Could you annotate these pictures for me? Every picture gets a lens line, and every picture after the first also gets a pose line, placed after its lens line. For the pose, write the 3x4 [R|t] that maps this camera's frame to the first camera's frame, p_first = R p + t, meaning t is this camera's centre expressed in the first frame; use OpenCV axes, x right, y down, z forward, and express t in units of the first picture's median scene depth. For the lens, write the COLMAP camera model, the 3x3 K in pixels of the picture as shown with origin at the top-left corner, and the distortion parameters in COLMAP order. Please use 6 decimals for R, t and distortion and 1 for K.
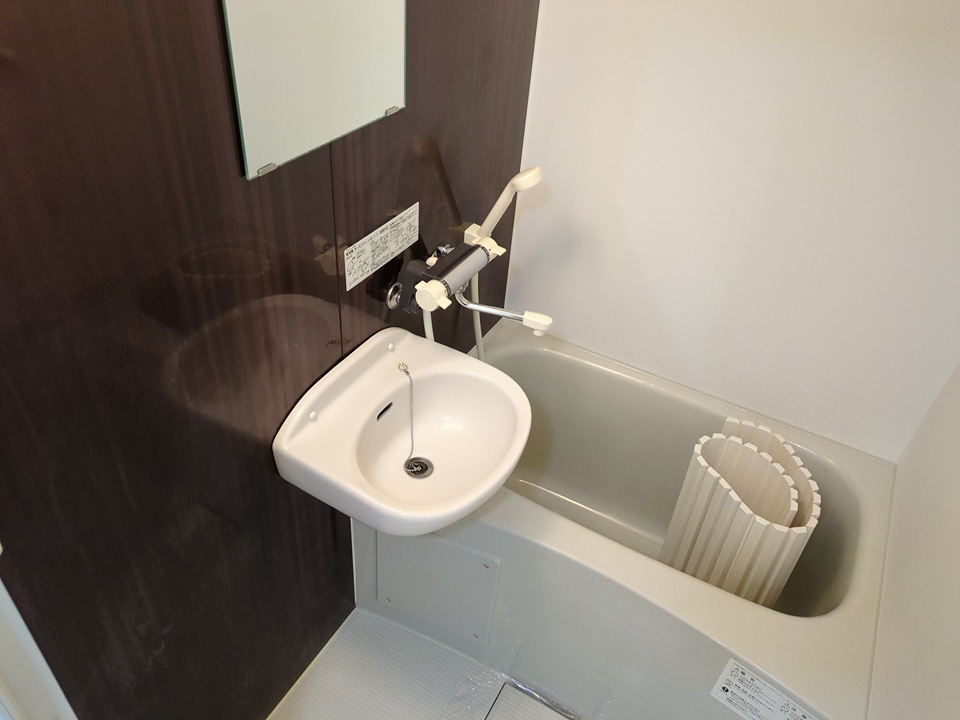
lens RADIAL K [[697.9, 0, 477.6], [0, 697.9, 339.0], [0, 0, 1]] dist [0.009739, 0.003779]
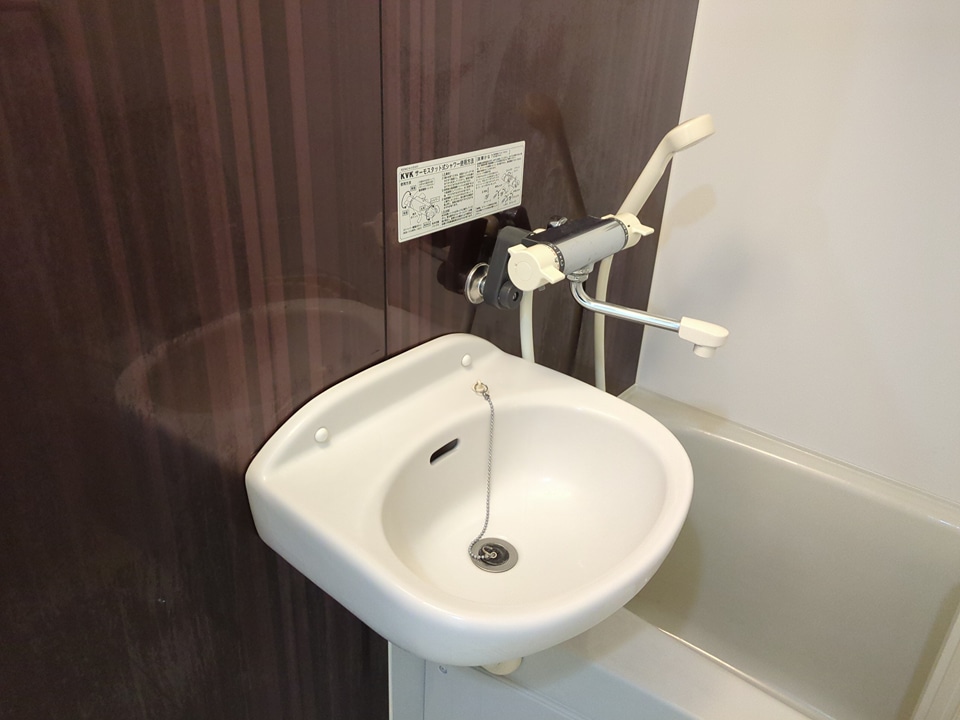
lens RADIAL K [[710.5, 0, 482.6], [0, 710.5, 364.9], [0, 0, 1]] dist [0.062151, -0.070283]
pose [[0.986307, 0.053845, -0.155885, -0.006984], [-0.080908, 0.981620, -0.172849, 0.131278], [0.143713, 0.183095, 0.972534, 0.374420]]
